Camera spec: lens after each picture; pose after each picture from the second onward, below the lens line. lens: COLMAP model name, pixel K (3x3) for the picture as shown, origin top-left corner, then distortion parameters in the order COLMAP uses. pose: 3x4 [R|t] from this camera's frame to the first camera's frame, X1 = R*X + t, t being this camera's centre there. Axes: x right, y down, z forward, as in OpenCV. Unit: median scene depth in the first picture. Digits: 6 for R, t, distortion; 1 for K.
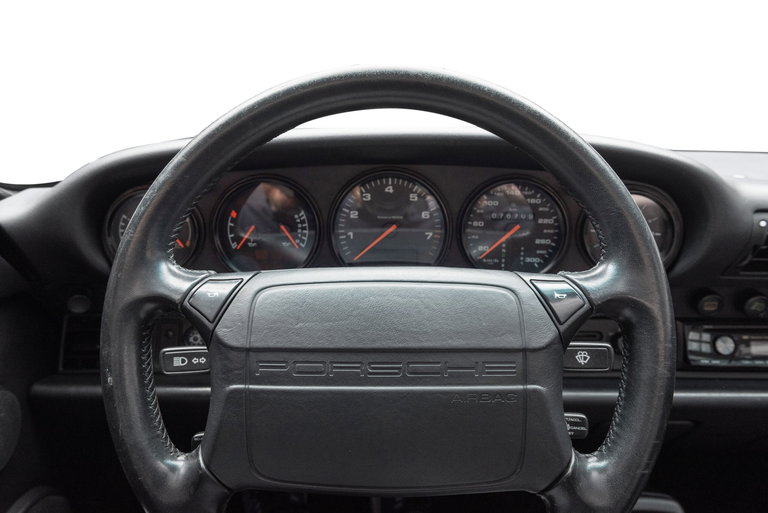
lens RADIAL K [[524.1, 0, 384.0], [0, 524.1, 256.5], [0, 0, 1]] dist [0.000022, -0.000226]
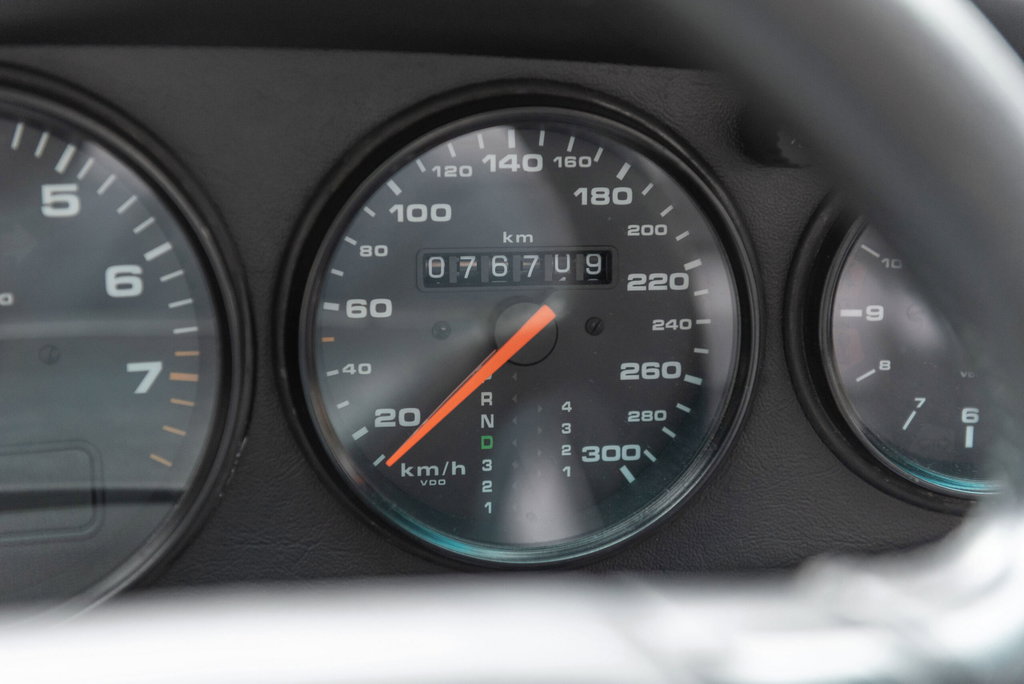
lens RADIAL K [[2026.5, 0, 512.0], [0, 2026.5, 342.0], [0, 0, 1]] dist [-0.023690, 0.044428]
pose [[0.964593, -0.056460, 0.257628, 0.017747], [0.066277, 0.997363, -0.029577, -0.019272], [-0.255279, 0.045604, 0.965791, 0.162726]]
